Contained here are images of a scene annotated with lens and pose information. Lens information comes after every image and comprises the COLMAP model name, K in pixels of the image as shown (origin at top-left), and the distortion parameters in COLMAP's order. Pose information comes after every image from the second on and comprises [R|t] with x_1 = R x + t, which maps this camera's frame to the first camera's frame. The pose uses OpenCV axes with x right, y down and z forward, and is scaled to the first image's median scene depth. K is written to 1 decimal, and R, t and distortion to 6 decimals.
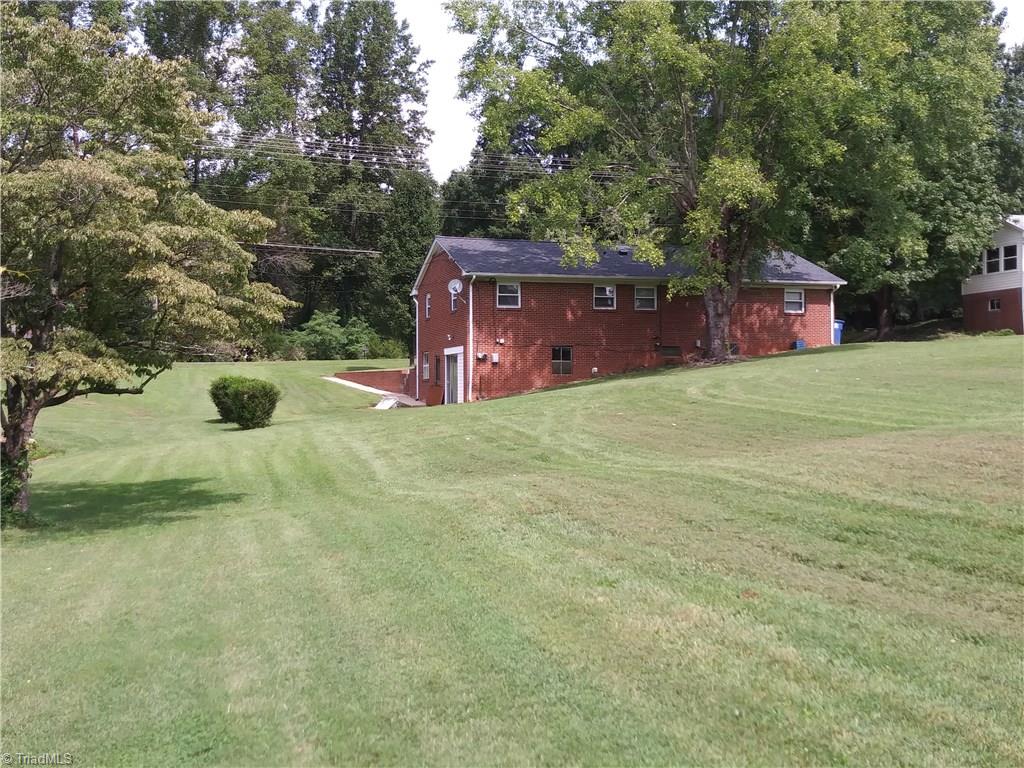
lens RADIAL K [[1131.1, 0, 506.0], [0, 1131.1, 383.4], [0, 0, 1]] dist [0.005377, 0.000000]
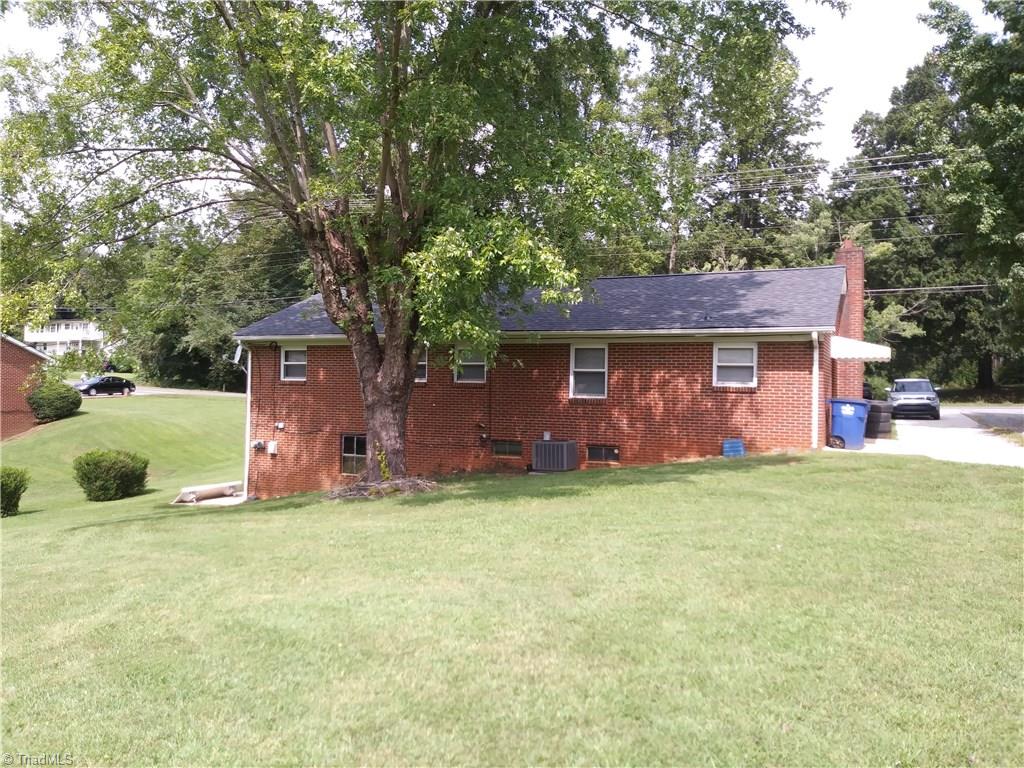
lens RADIAL K [[819.1, 0, 512.9], [0, 819.1, 376.8], [0, 0, 1]] dist [-0.000347, 0.014644]
pose [[0.746209, 0.008244, -0.665661, 0.434479], [-0.015531, 0.999867, -0.005028, -0.063631], [0.665531, 0.014090, 0.746237, 0.638182]]
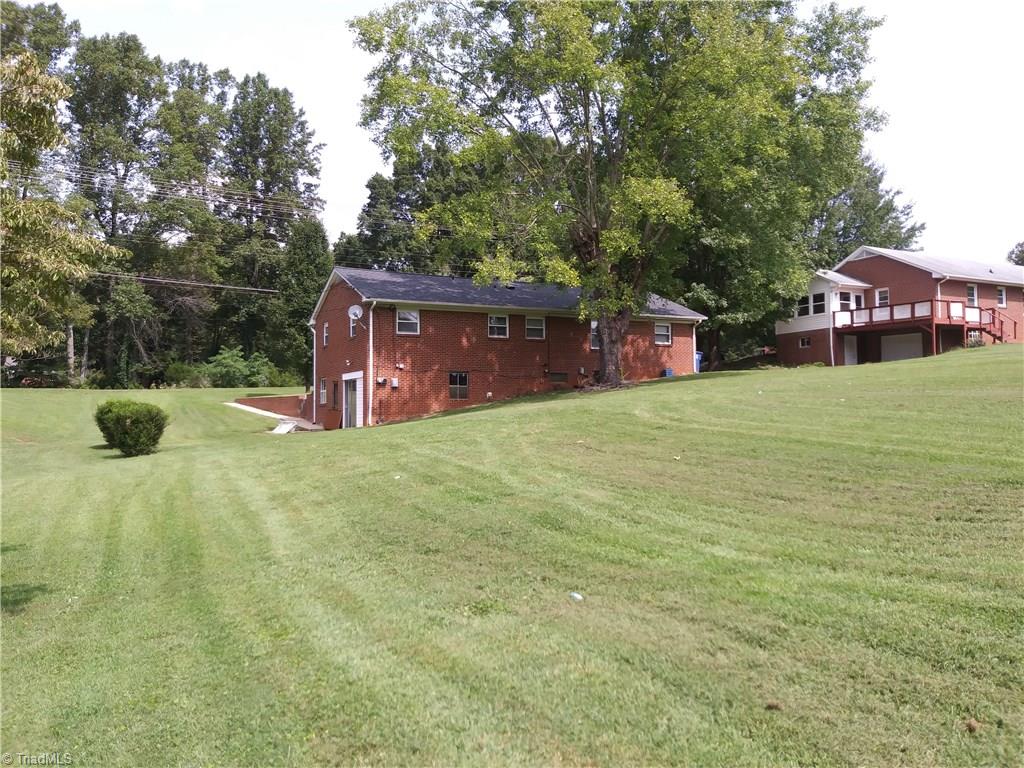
lens RADIAL K [[819.1, 0, 511.5], [0, 819.1, 381.5], [0, 0, 1]] dist [-0.000347, 0.014644]
pose [[0.986115, 0.004770, 0.165994, -0.025859], [0.000895, 0.999420, -0.034041, 0.001647], [-0.166061, 0.033717, 0.985539, 0.230603]]
